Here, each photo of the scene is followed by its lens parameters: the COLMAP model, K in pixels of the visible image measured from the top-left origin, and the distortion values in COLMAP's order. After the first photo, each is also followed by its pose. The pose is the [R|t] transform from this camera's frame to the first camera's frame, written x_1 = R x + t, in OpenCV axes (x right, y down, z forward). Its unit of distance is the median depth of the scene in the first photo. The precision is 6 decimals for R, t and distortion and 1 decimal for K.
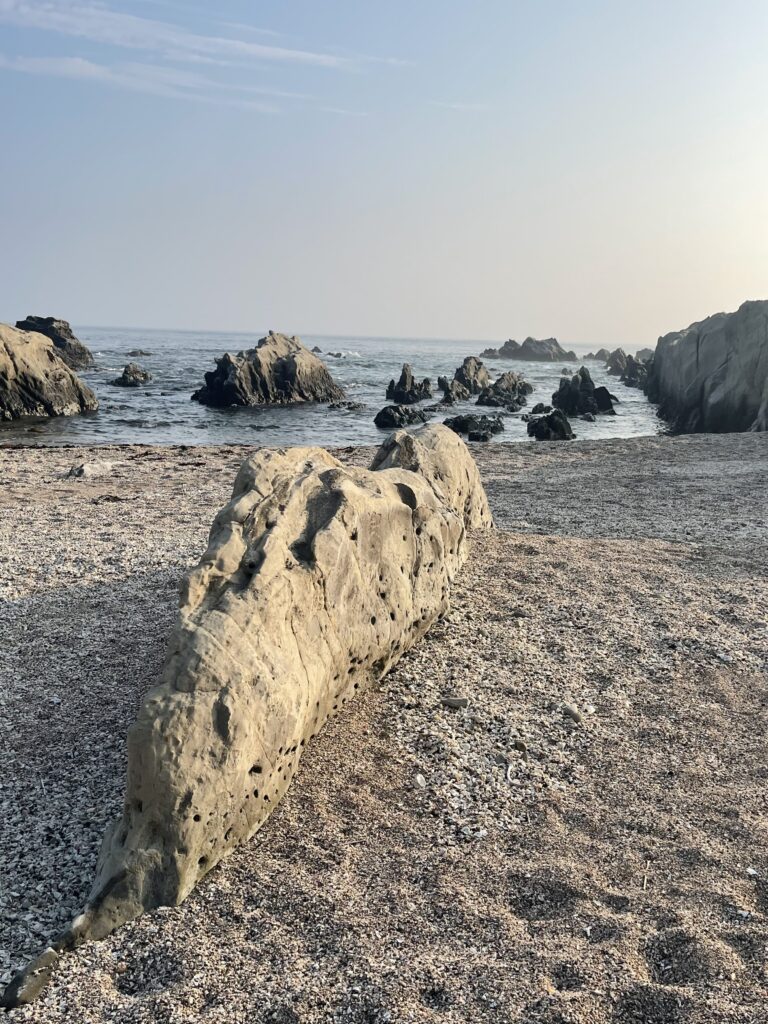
lens RADIAL K [[1008.5, 0, 380.5], [0, 1008.5, 514.7], [0, 0, 1]] dist [0.038160, 0.000000]
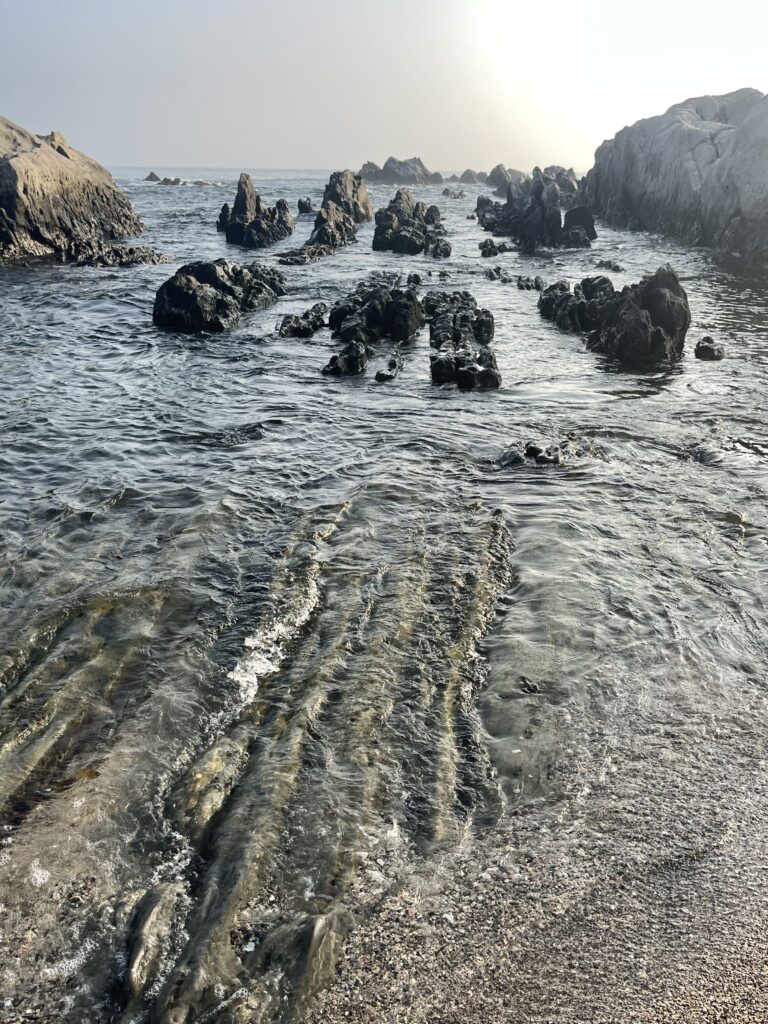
lens RADIAL K [[891.5, 0, 380.3], [0, 891.5, 515.1], [0, 0, 1]] dist [0.025205, 0.001957]
pose [[0.988555, -0.073115, 0.131960, 0.020669], [0.046071, 0.979234, 0.197431, -0.055954], [-0.143655, -0.189091, 0.971395, 0.456402]]
